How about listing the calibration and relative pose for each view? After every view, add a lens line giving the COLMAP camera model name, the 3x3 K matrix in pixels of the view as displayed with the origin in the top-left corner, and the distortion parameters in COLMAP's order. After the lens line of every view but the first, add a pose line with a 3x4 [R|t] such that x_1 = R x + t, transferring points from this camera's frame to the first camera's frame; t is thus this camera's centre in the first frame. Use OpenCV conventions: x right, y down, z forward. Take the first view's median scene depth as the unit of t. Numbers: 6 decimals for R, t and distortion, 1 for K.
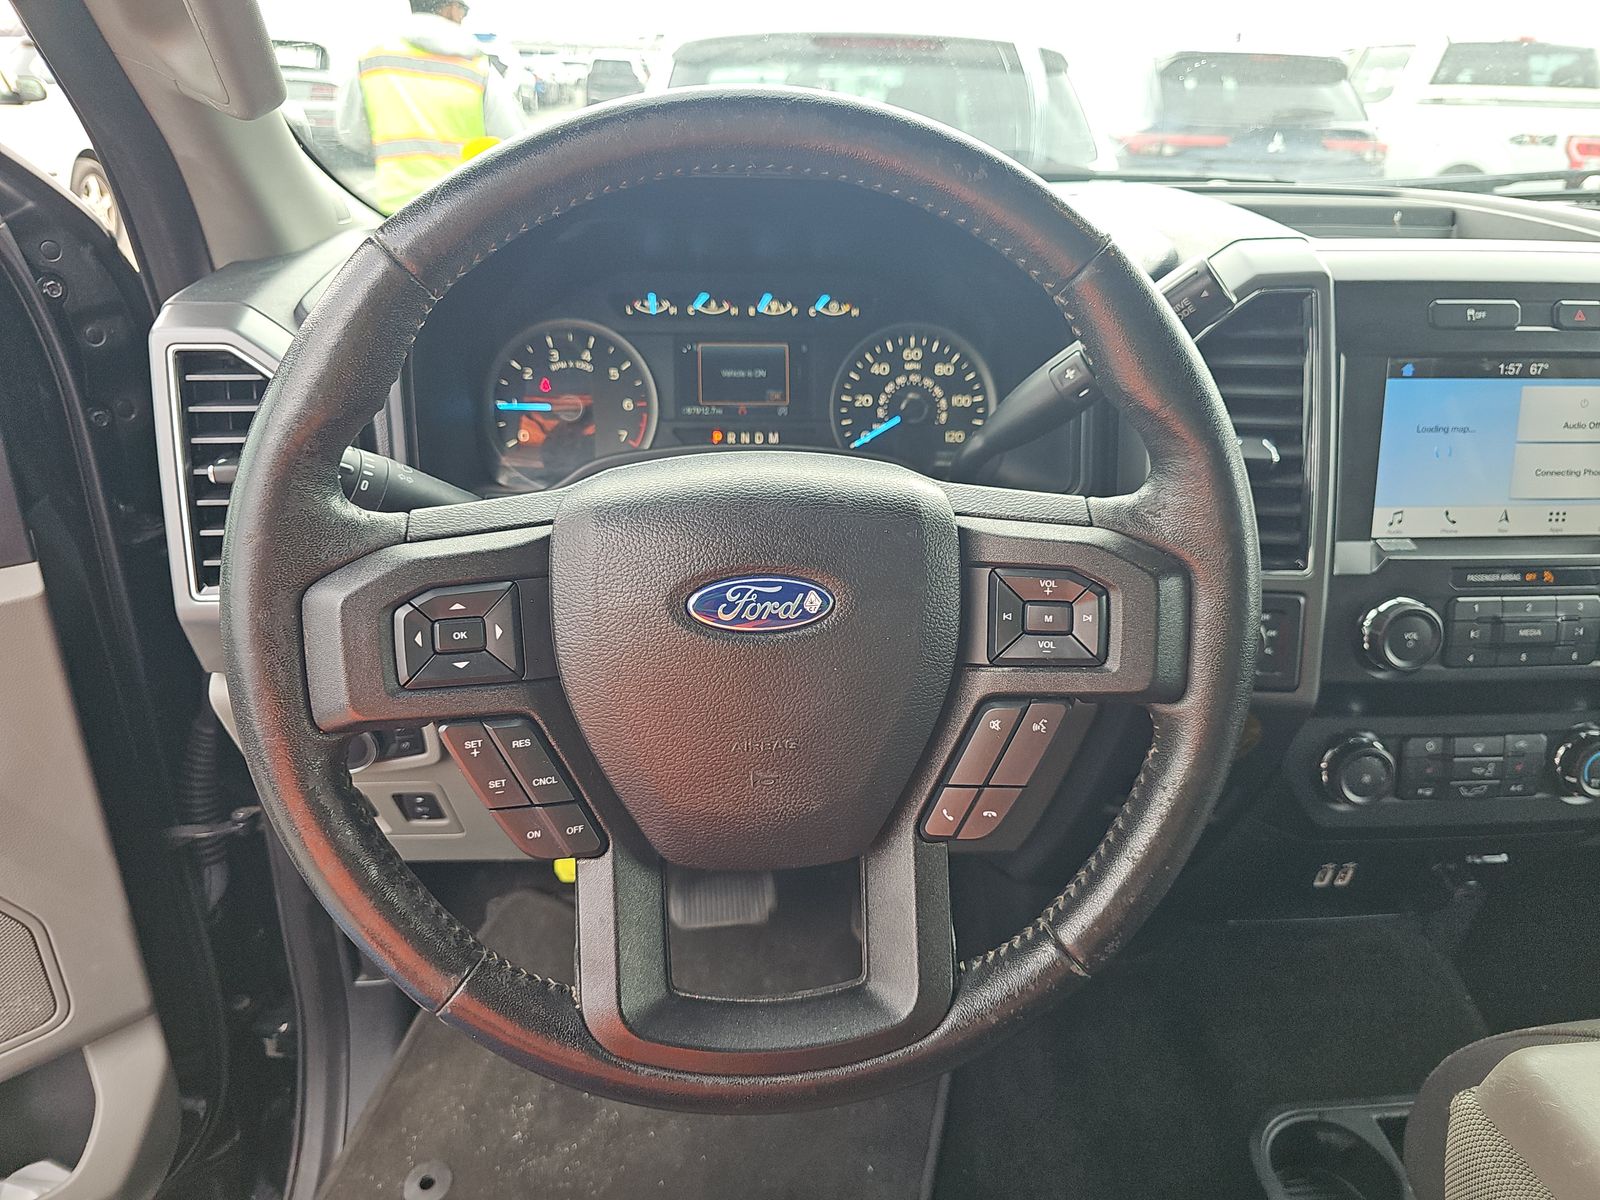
lens RADIAL K [[1073.9, 0, 859.4], [0, 1073.9, 565.6], [0, 0, 1]] dist [0.012958, -0.002096]
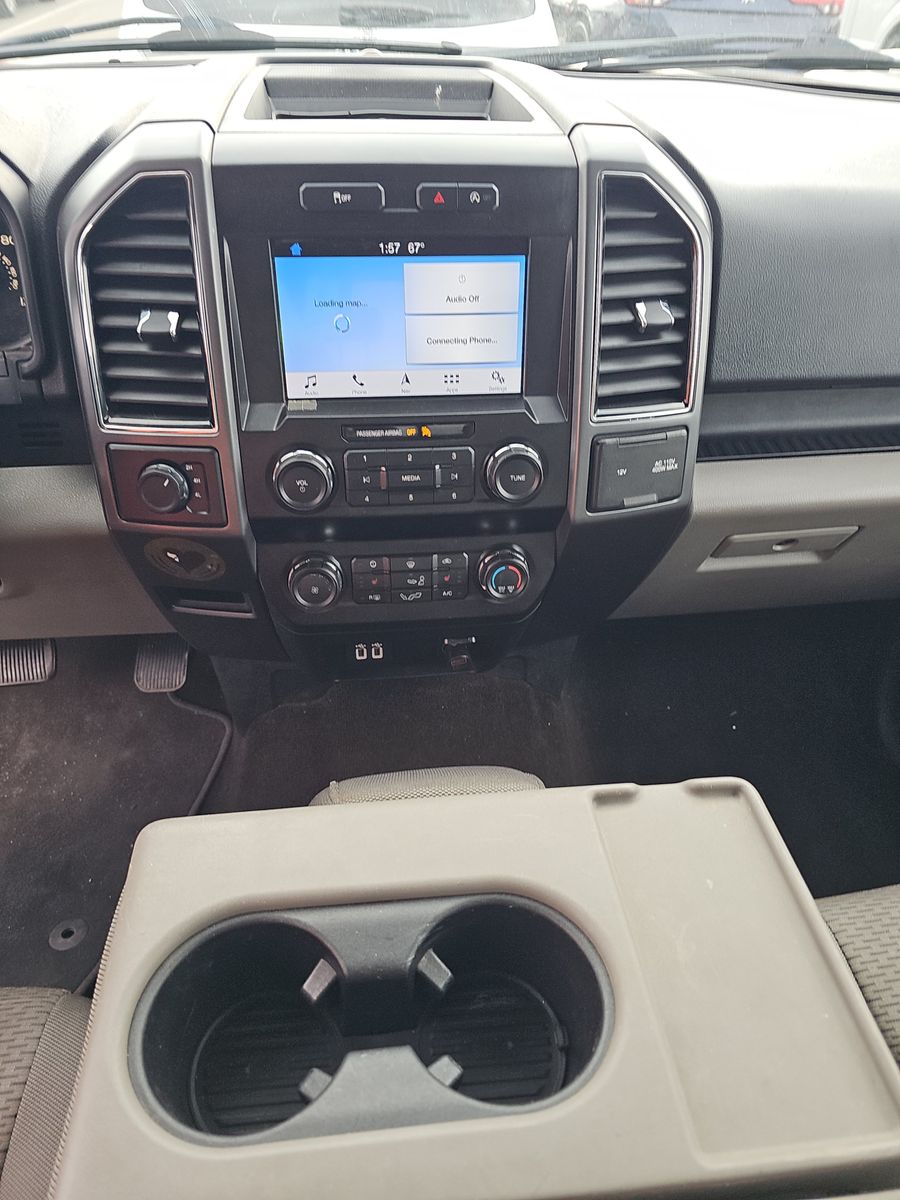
lens RADIAL K [[805.4, 0, 447.7], [0, 805.4, 592.8], [0, 0, 1]] dist [0.012958, -0.002096]
pose [[0.999722, -0.013811, 0.019098, 0.641230], [0.008416, 0.966086, 0.258083, -0.048287], [-0.022014, -0.257850, 0.965934, 0.071171]]
